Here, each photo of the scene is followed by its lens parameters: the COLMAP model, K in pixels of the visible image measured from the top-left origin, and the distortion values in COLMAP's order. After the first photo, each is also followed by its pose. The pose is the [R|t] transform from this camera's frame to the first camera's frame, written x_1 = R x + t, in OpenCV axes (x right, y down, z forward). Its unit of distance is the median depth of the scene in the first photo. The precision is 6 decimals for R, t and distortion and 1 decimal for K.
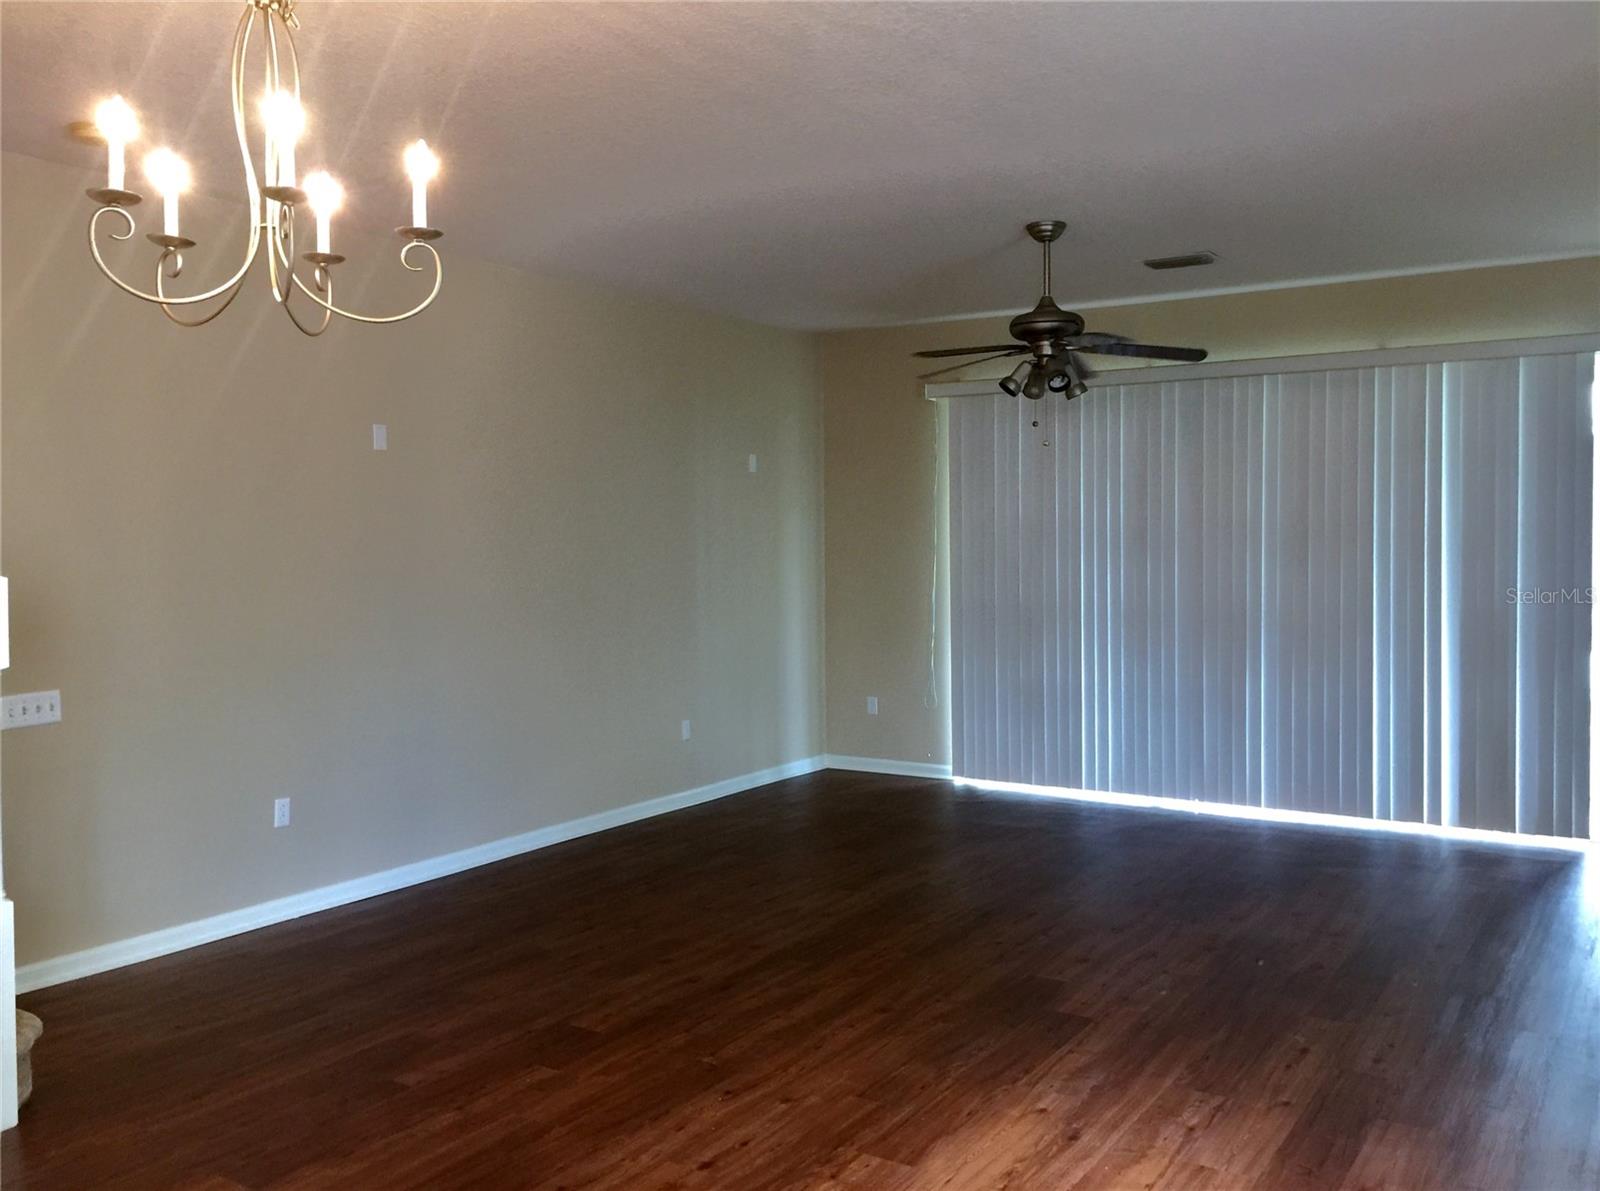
lens RADIAL K [[1397.5, 0, 787.0], [0, 1397.5, 588.2], [0, 0, 1]] dist [0.087252, -0.106975]
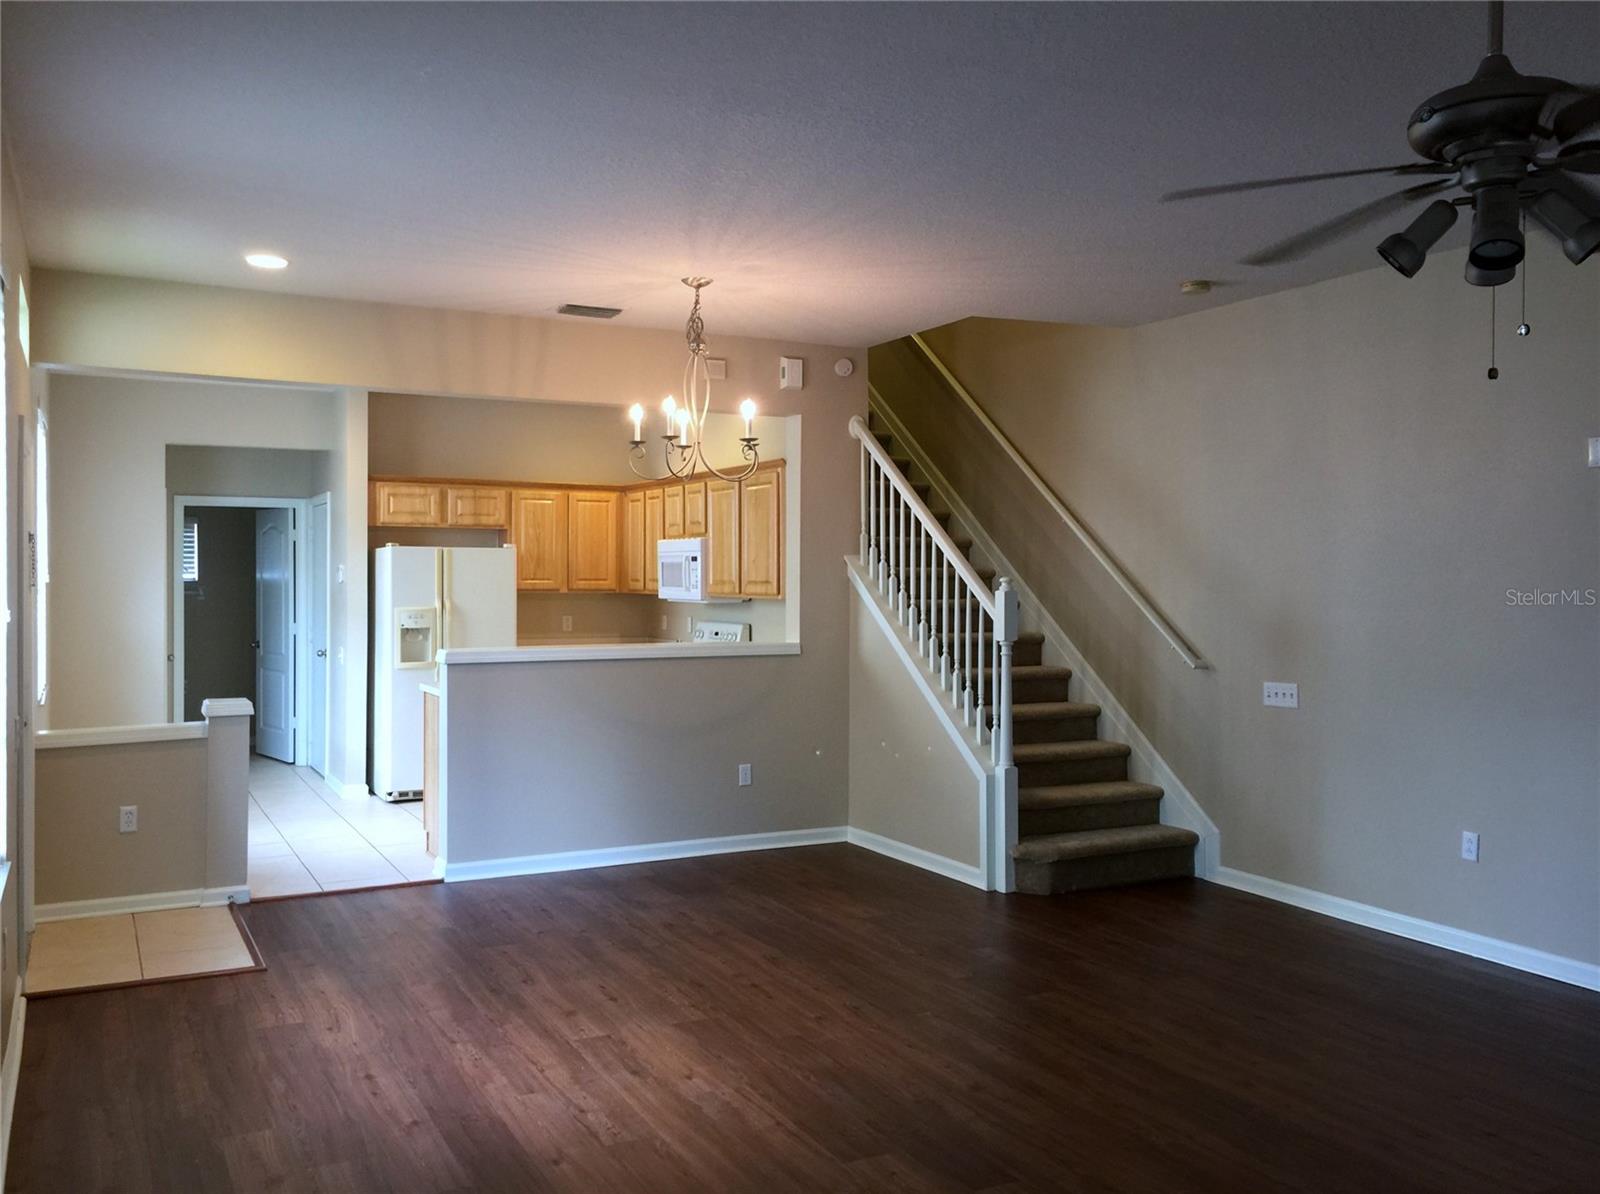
lens RADIAL K [[1397.5, 0, 804.1], [0, 1397.5, 603.5], [0, 0, 1]] dist [0.087252, -0.106975]
pose [[-0.511136, 0.025317, -0.859127, 1.025259], [-0.028698, 0.998506, 0.046498, -0.061772], [0.859021, 0.048422, -0.509646, 1.531759]]
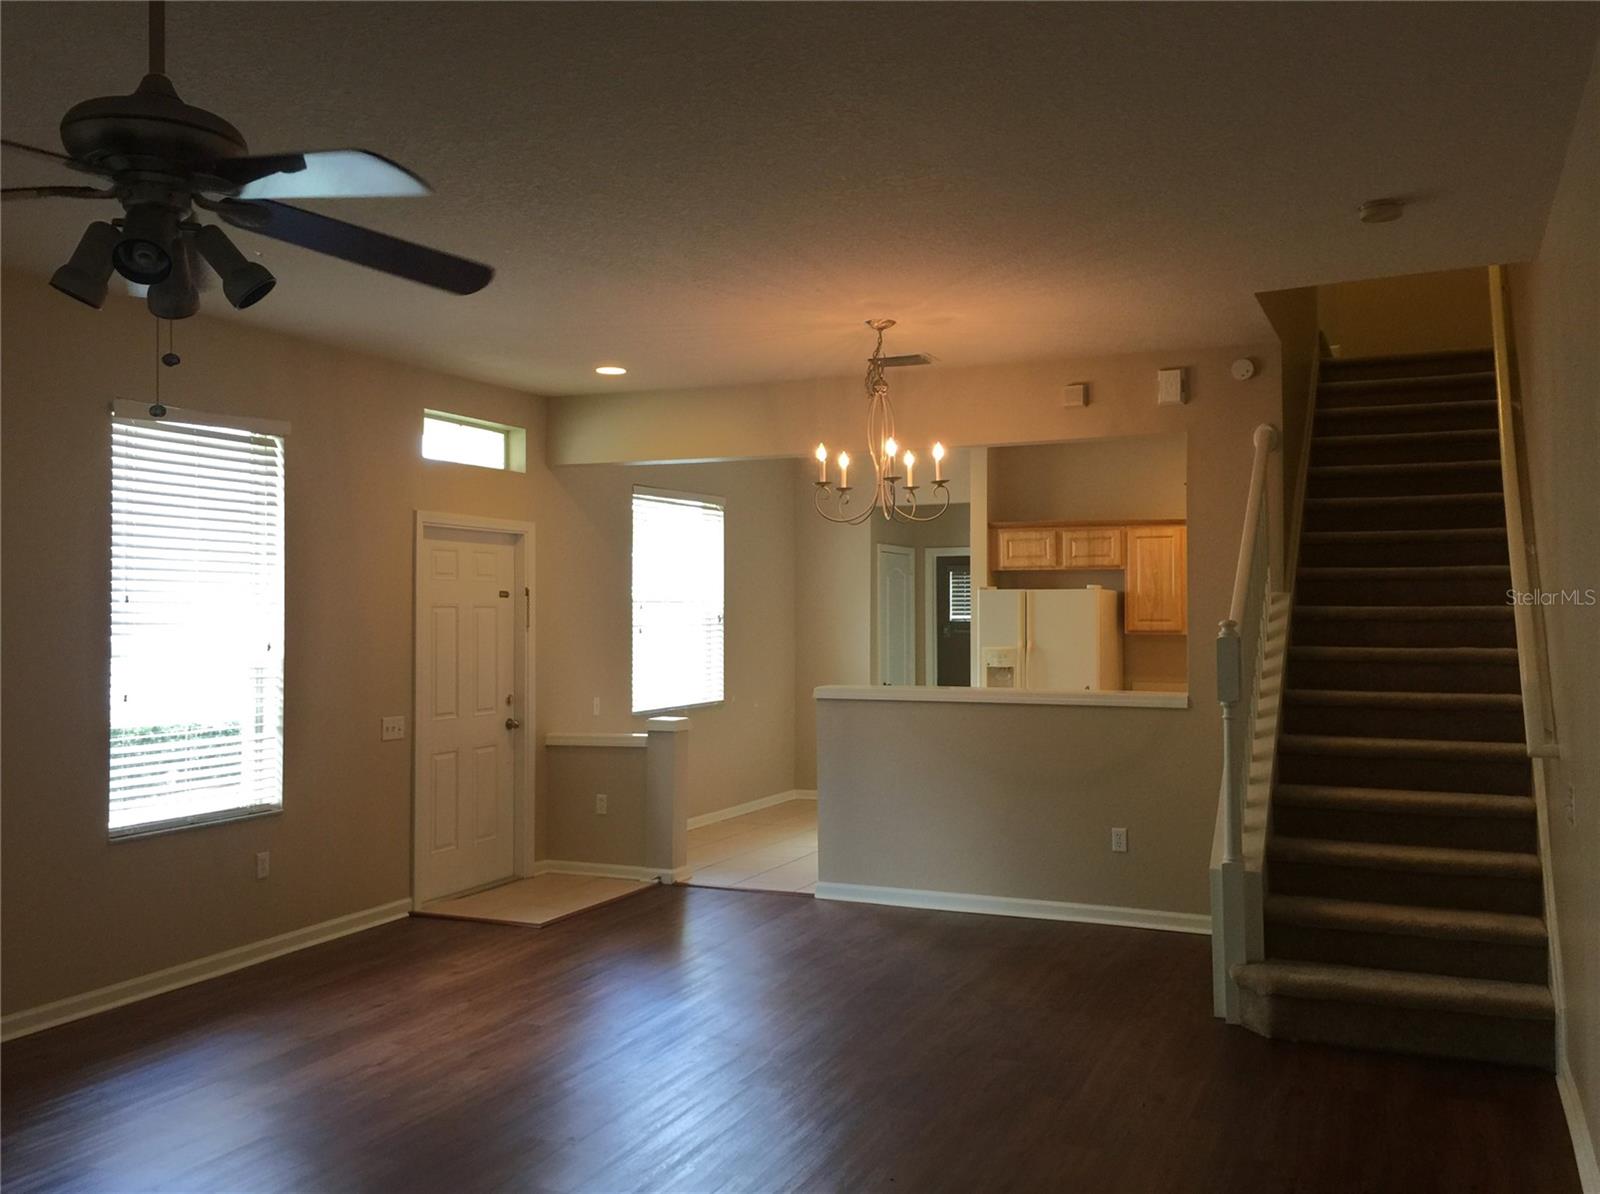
lens RADIAL K [[1397.5, 0, 775.5], [0, 1397.5, 603.1], [0, 0, 1]] dist [0.087252, -0.106975]
pose [[-0.991814, 0.010420, -0.127265, 0.073306], [0.006717, 0.999542, 0.029491, -0.079486], [0.127514, 0.028395, -0.991430, 2.134615]]
